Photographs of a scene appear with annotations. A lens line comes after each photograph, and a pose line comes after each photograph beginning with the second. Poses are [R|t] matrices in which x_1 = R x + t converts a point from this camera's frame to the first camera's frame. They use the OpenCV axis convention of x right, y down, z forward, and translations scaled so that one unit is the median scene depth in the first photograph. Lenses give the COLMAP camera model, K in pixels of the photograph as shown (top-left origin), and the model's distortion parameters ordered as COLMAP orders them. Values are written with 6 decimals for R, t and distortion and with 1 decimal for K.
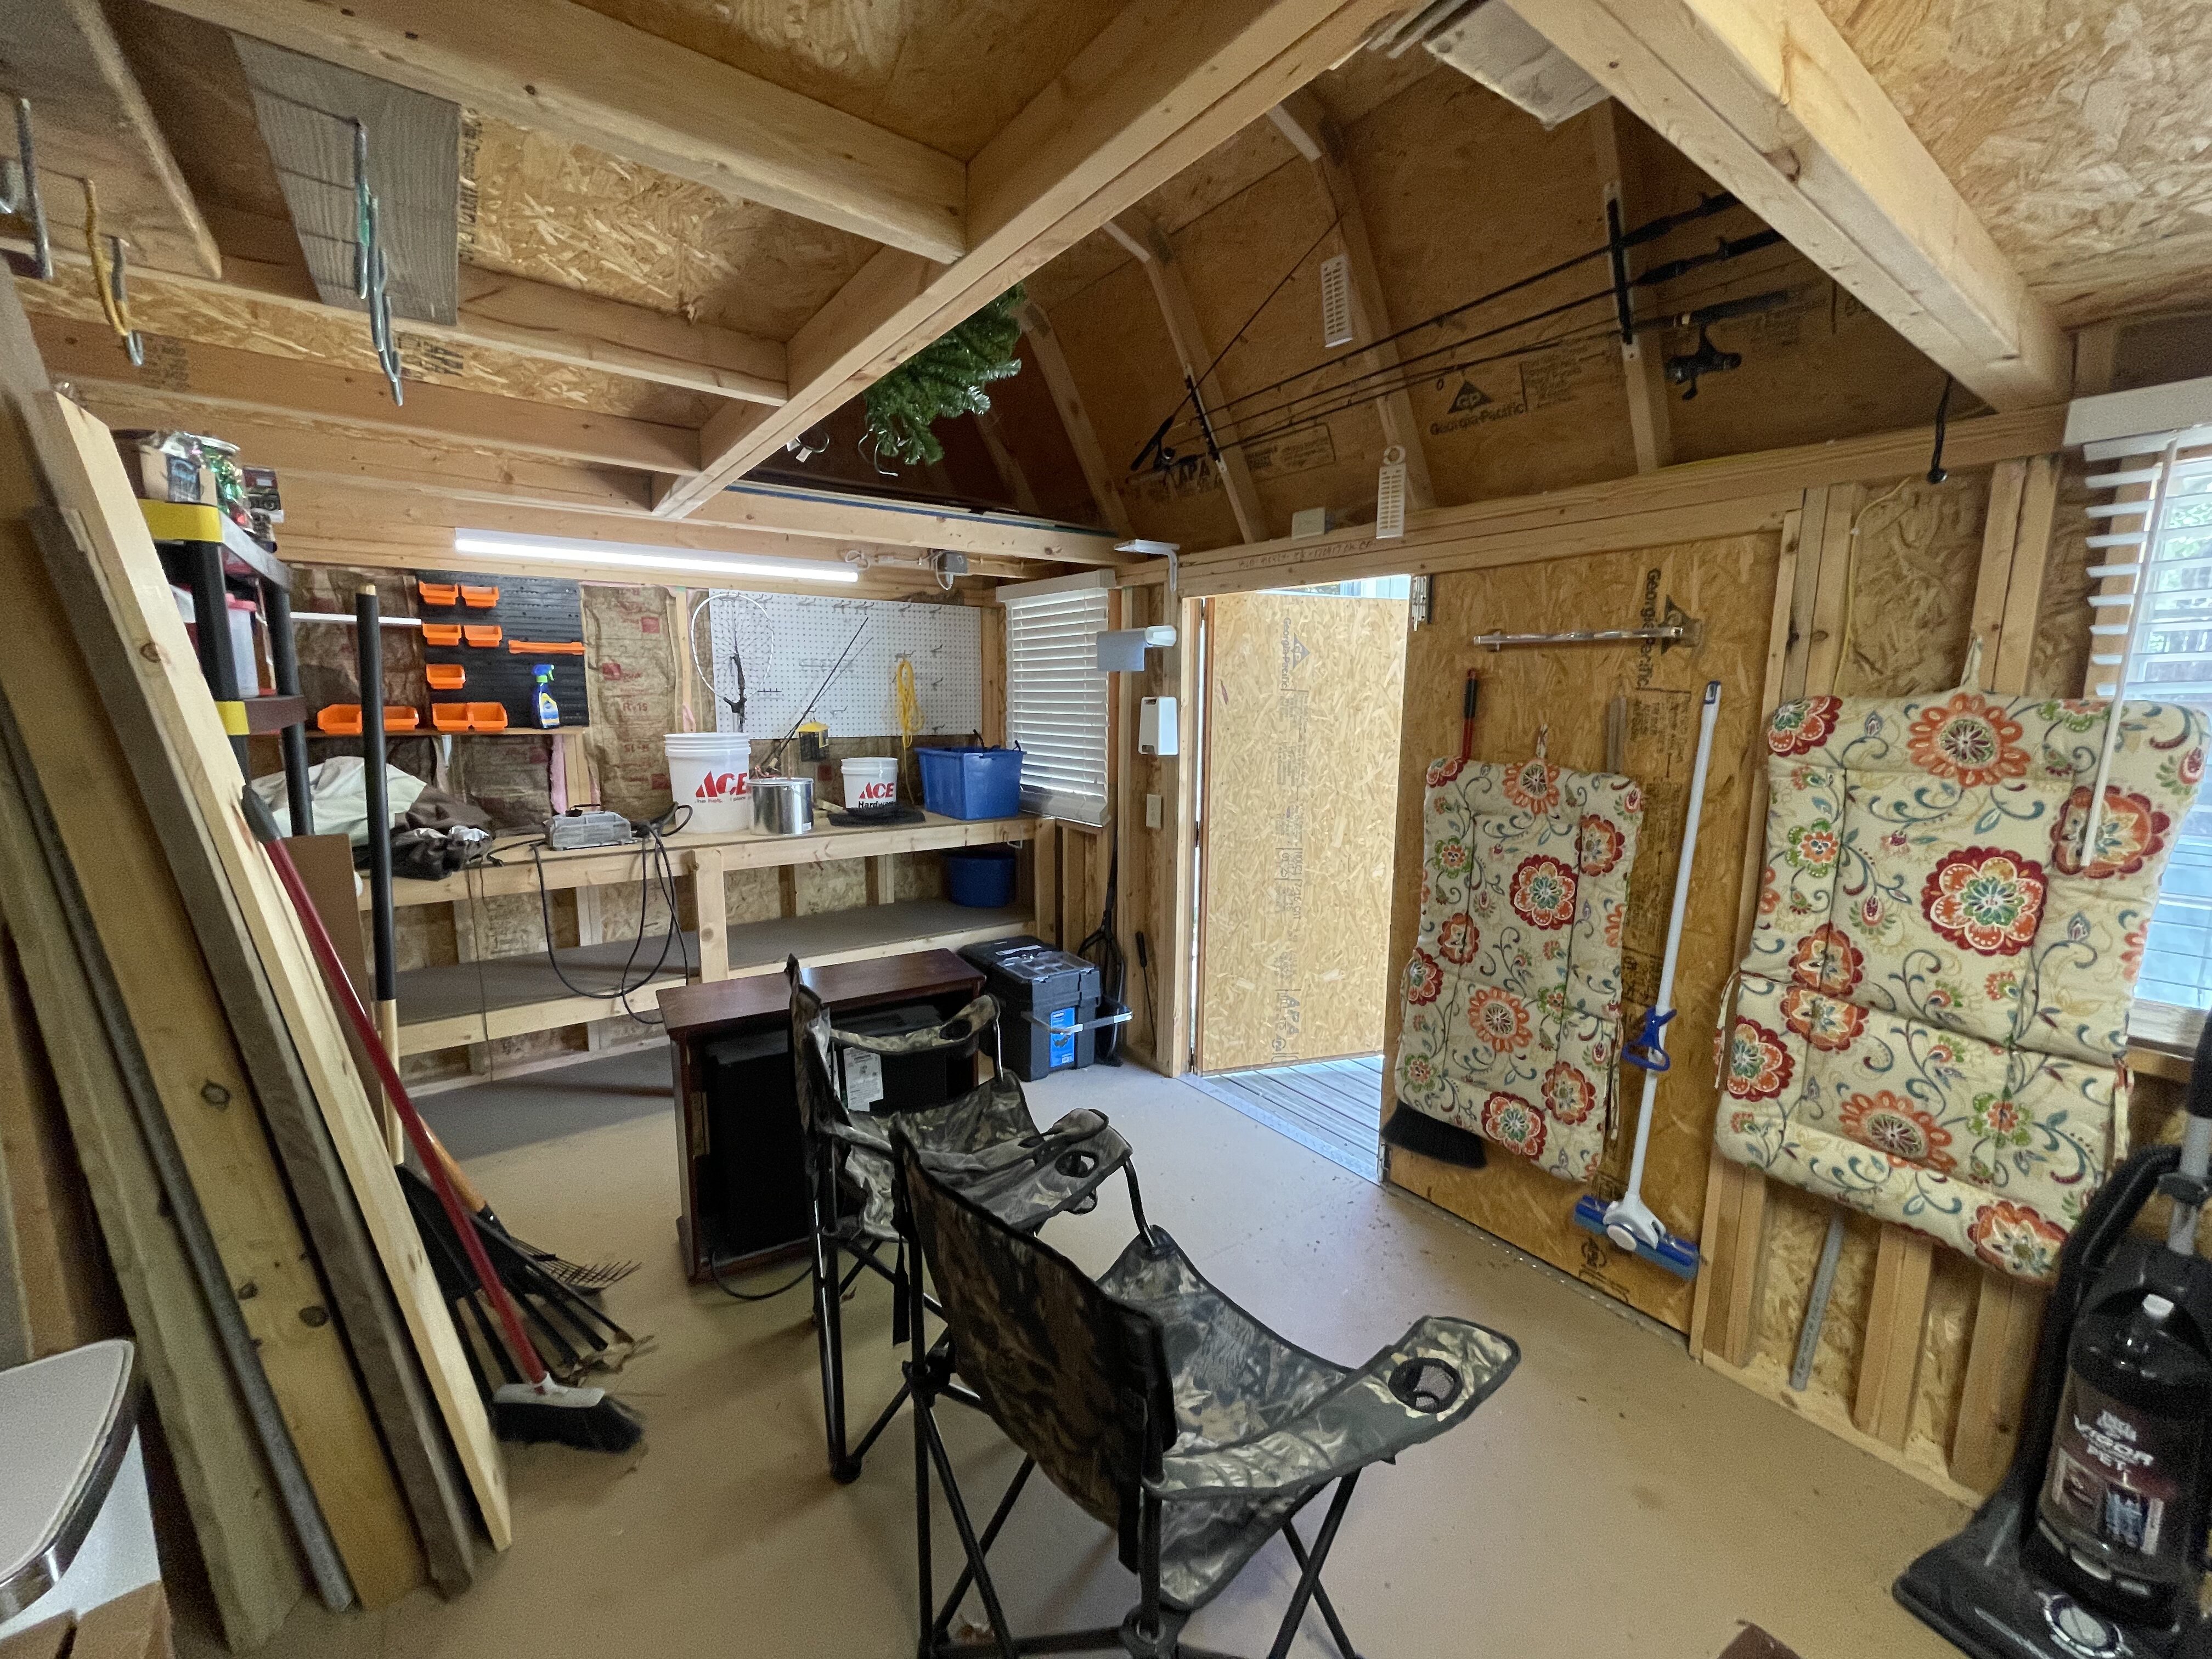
lens RADIAL K [[897.7, 0, 1106.8], [0, 897.7, 825.8], [0, 0, 1]] dist [-0.001626, -0.000188]
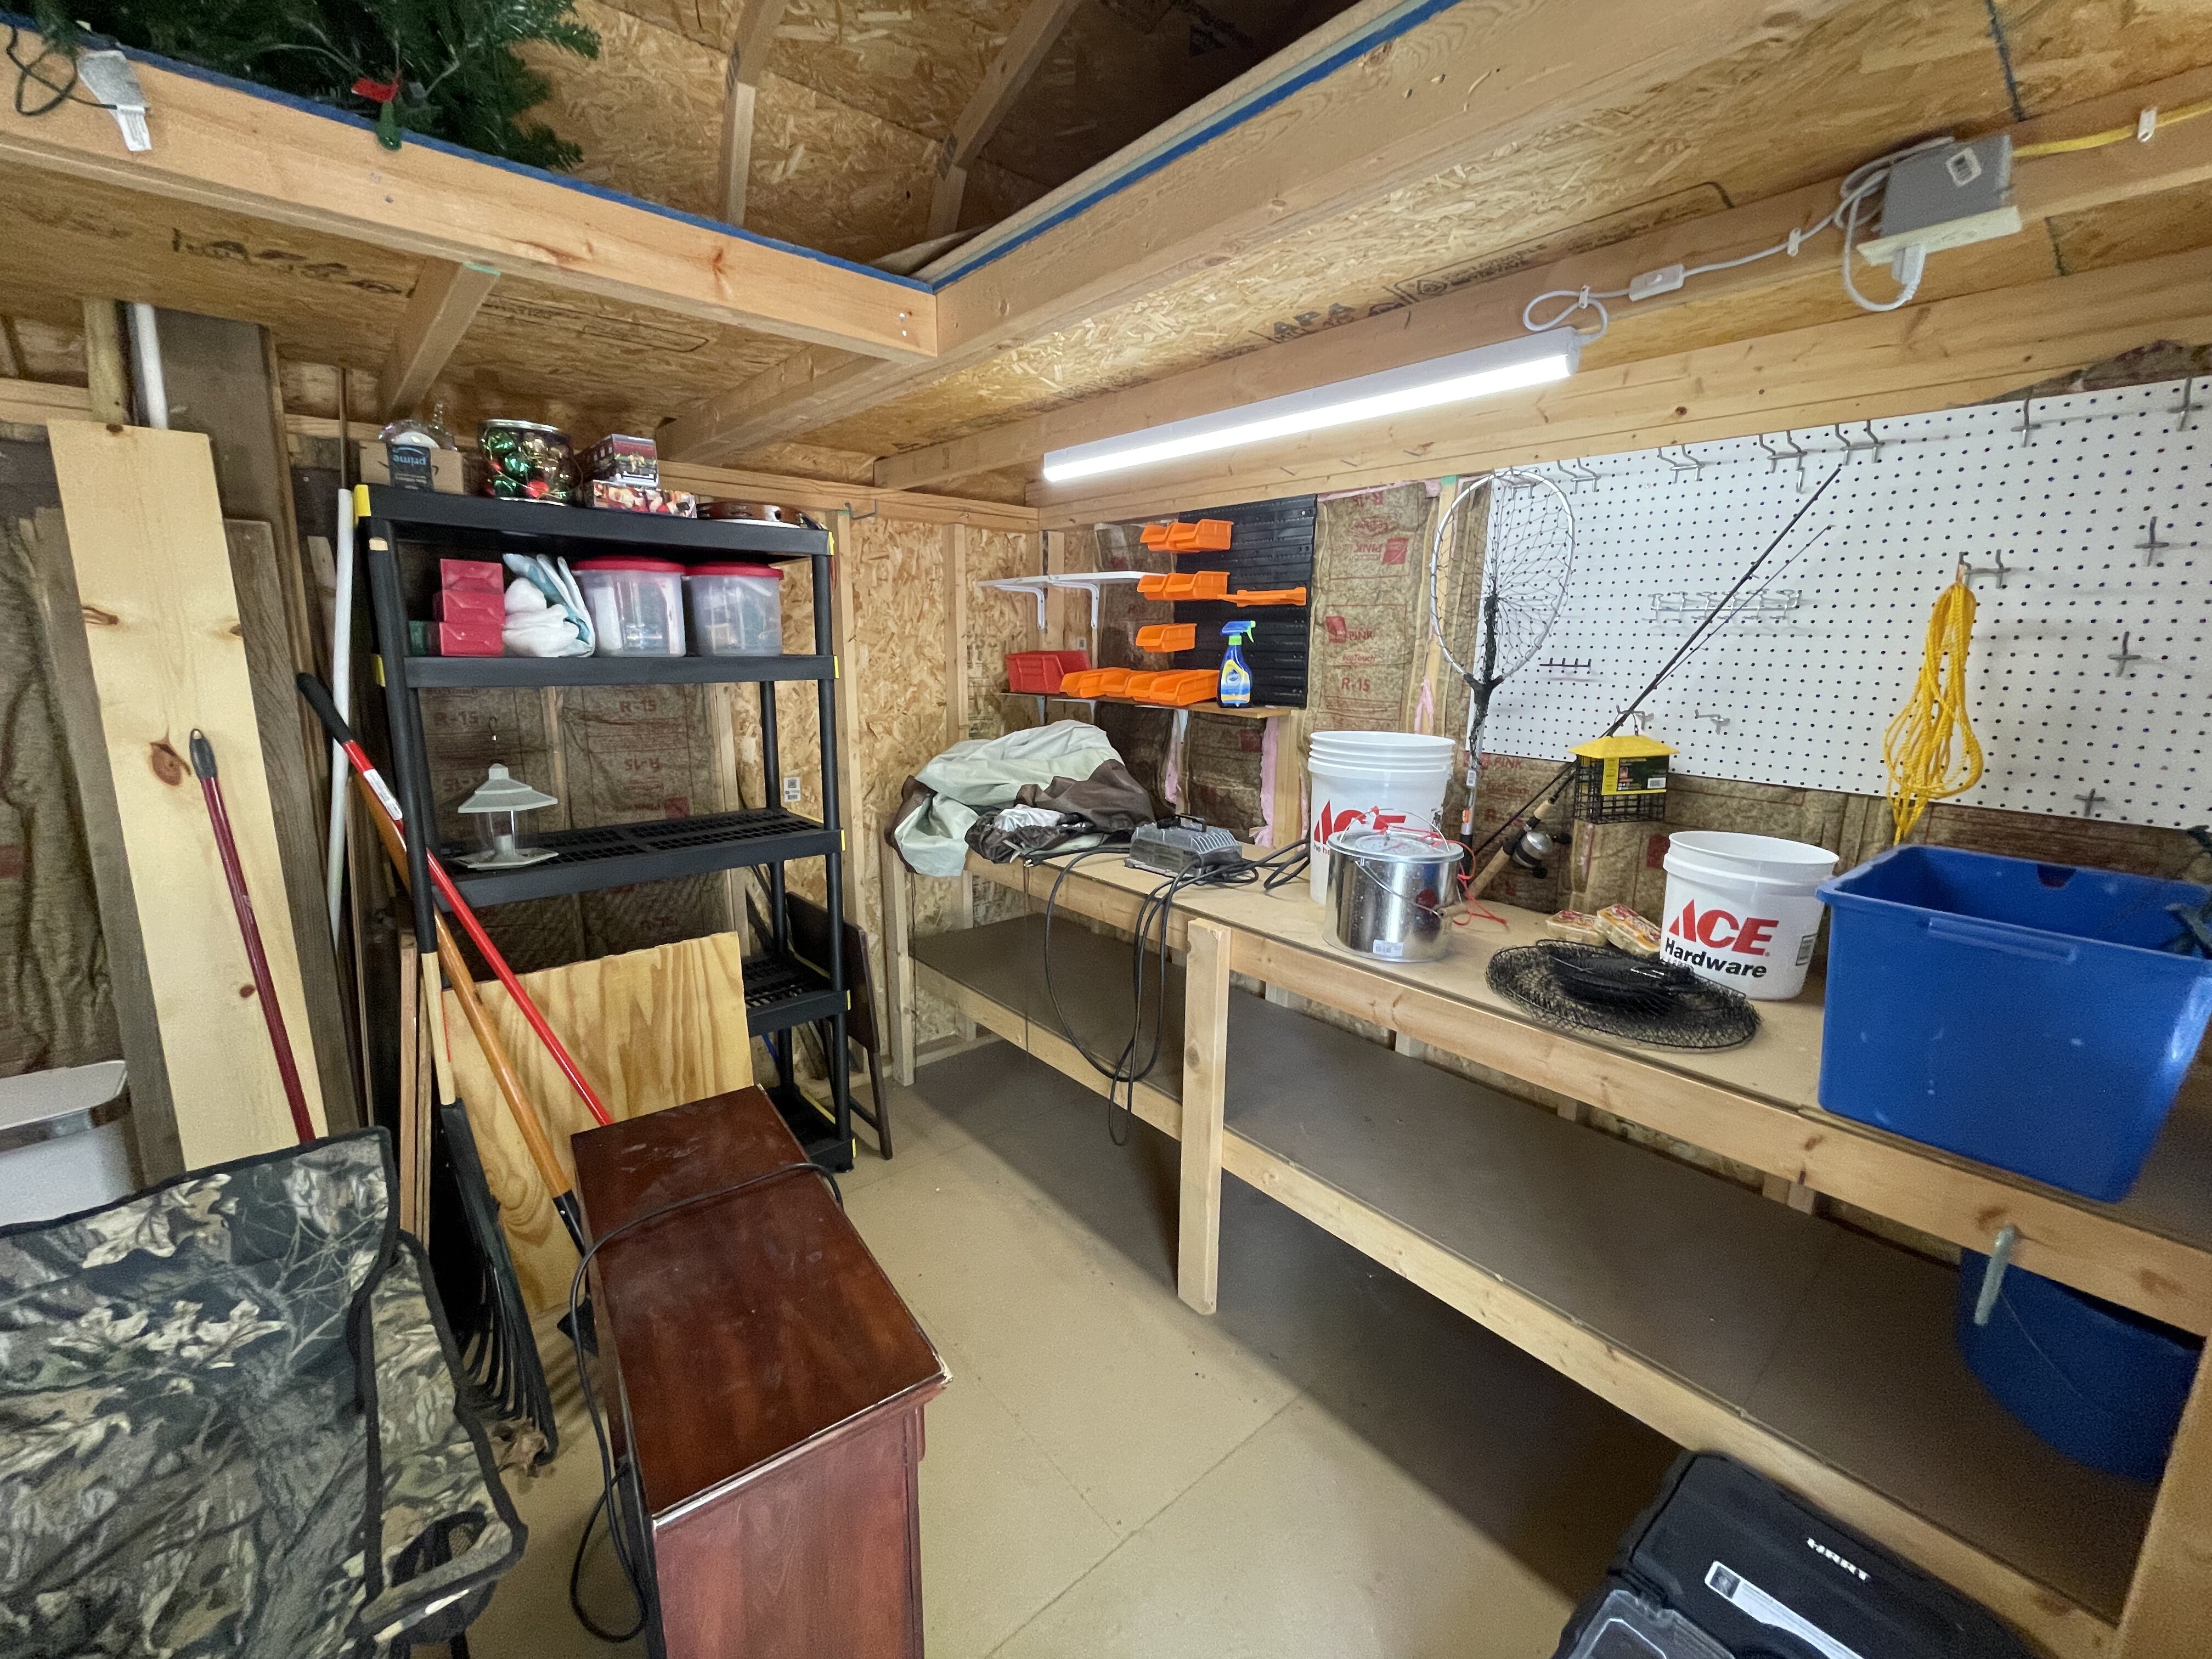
lens RADIAL K [[892.2, 0, 1104.4], [0, 892.2, 827.7], [0, 0, 1]] dist [-0.002116, 0.000237]
pose [[0.071289, 0.199003, -0.977403, 0.108494], [-0.162181, 0.969169, 0.185497, -0.125287], [0.984182, 0.145293, 0.101366, 0.792549]]
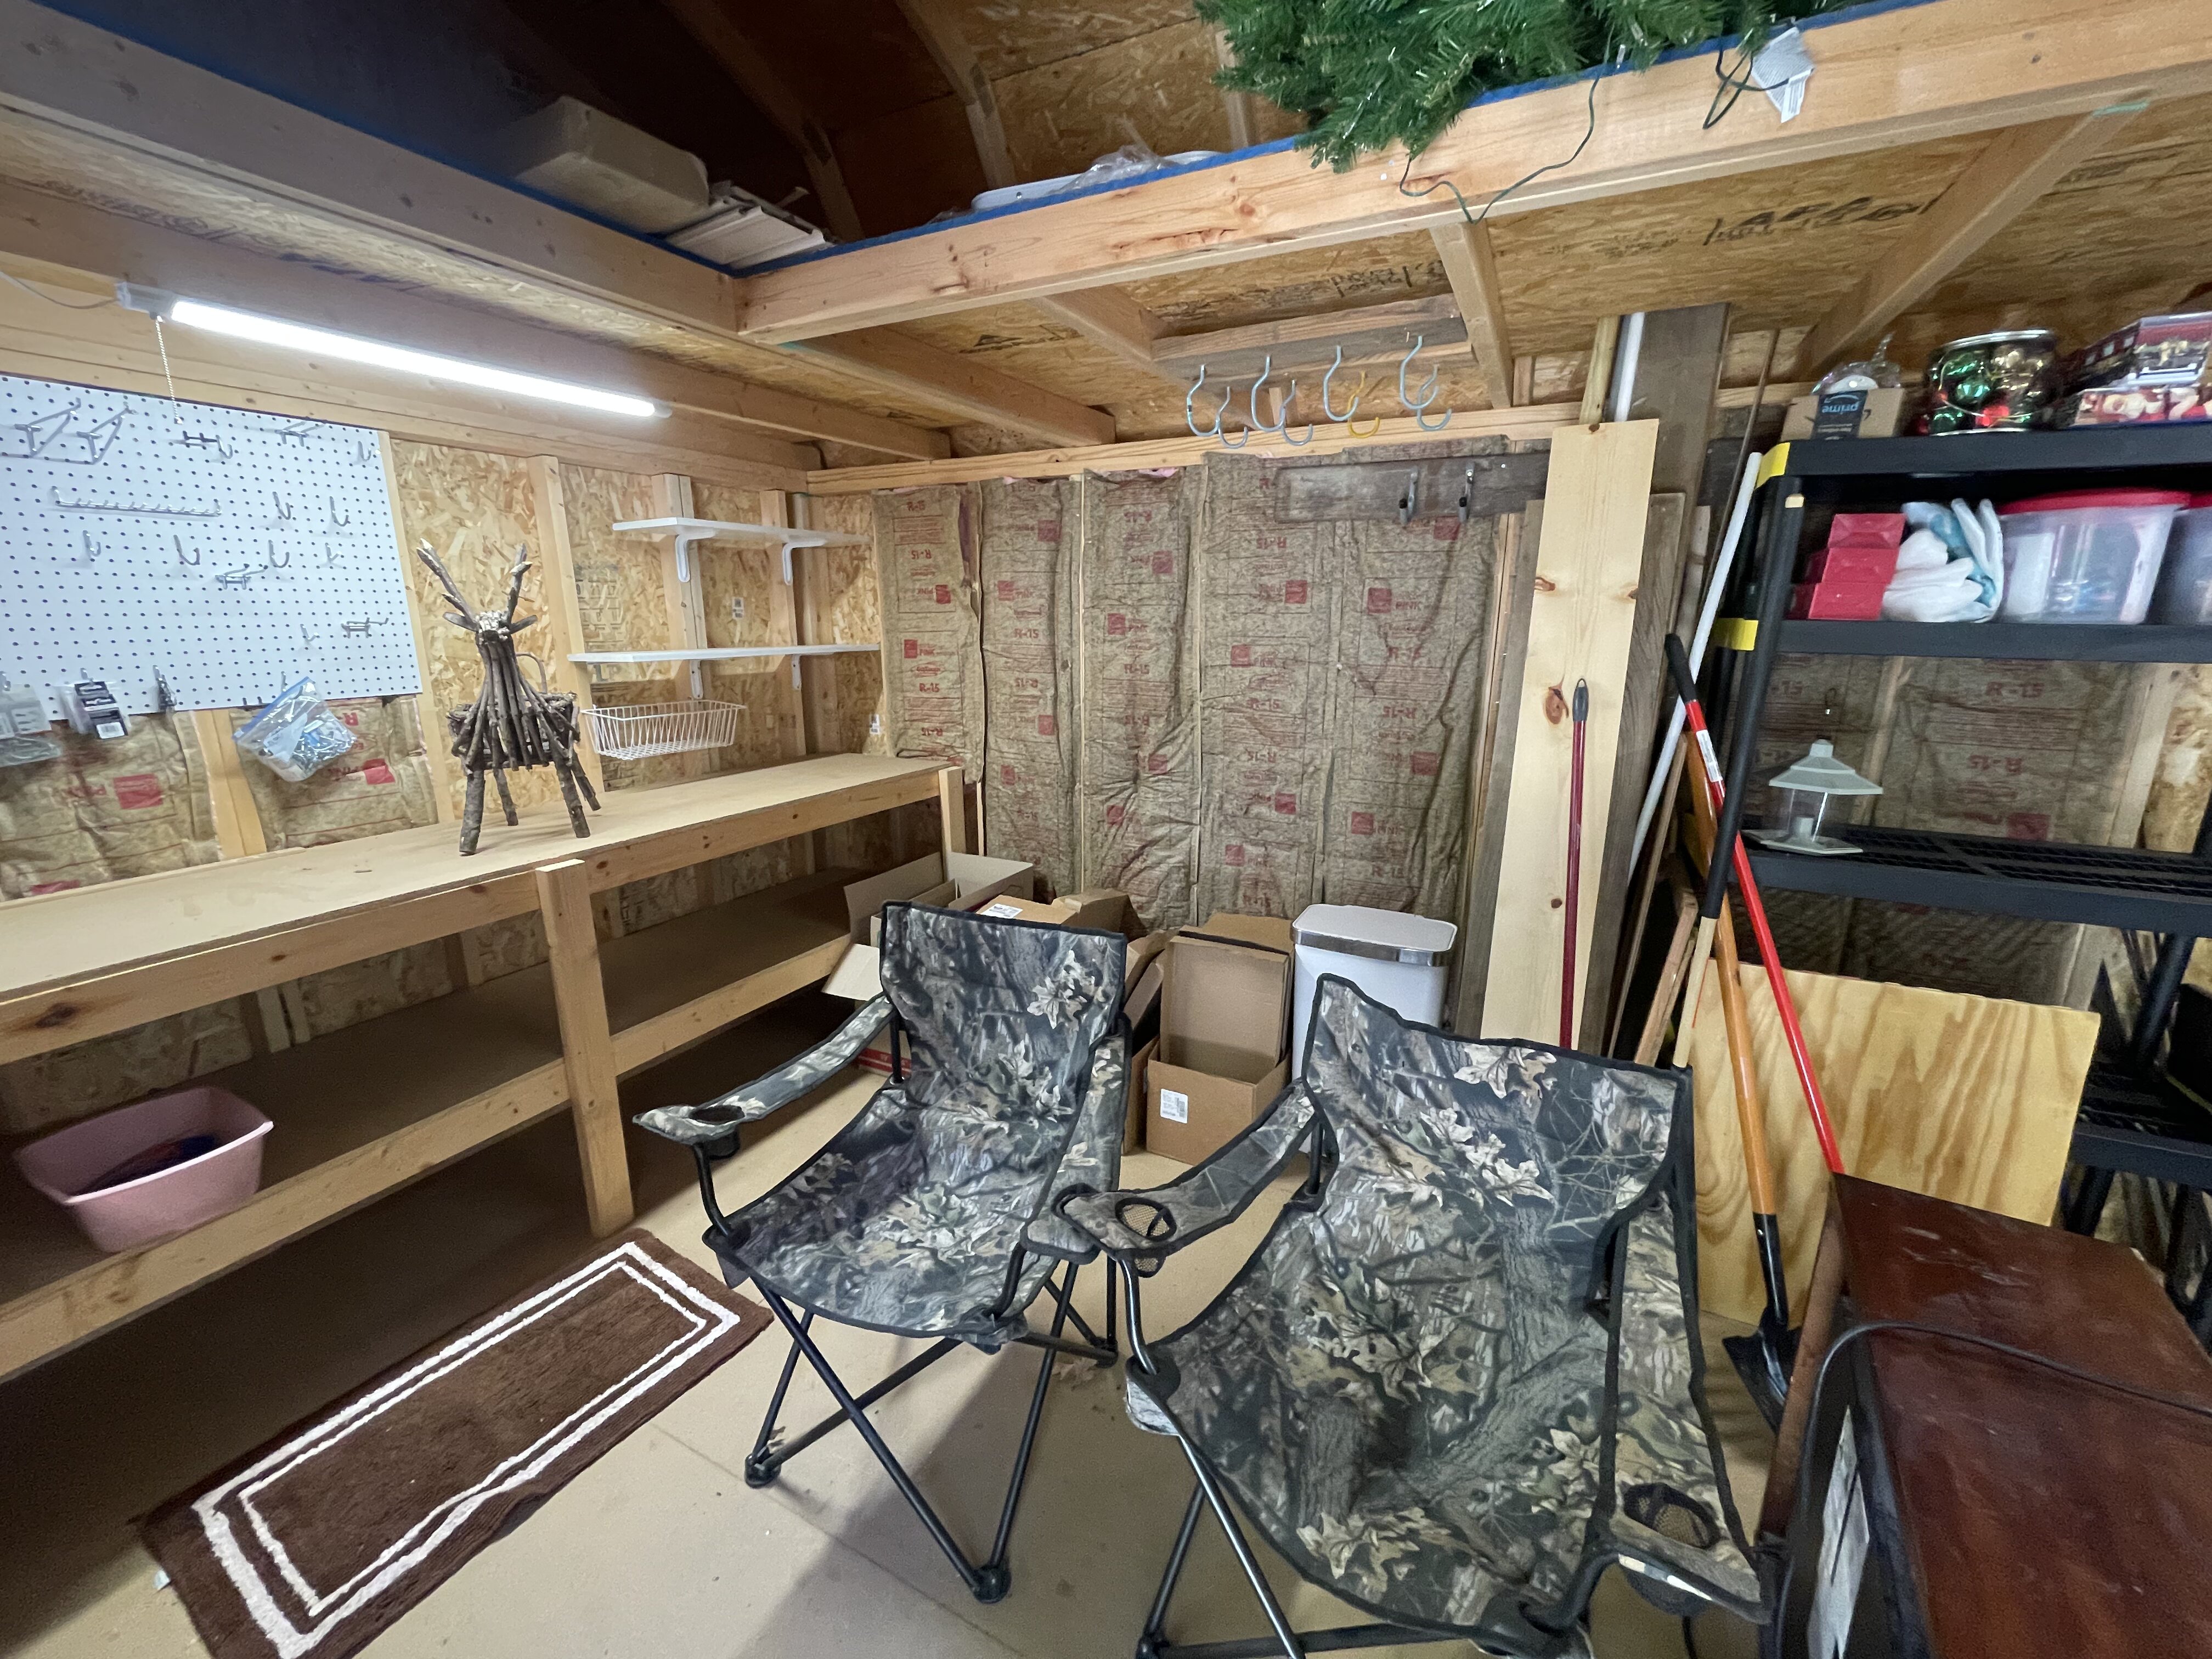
lens RADIAL K [[897.7, 0, 1106.8], [0, 897.7, 825.8], [0, 0, 1]] dist [-0.001626, -0.000188]
pose [[-0.897785, 0.094148, -0.430255, 0.119593], [-0.077361, 0.927990, 0.364485, -0.107807], [0.433588, 0.360514, -0.825852, 0.730950]]
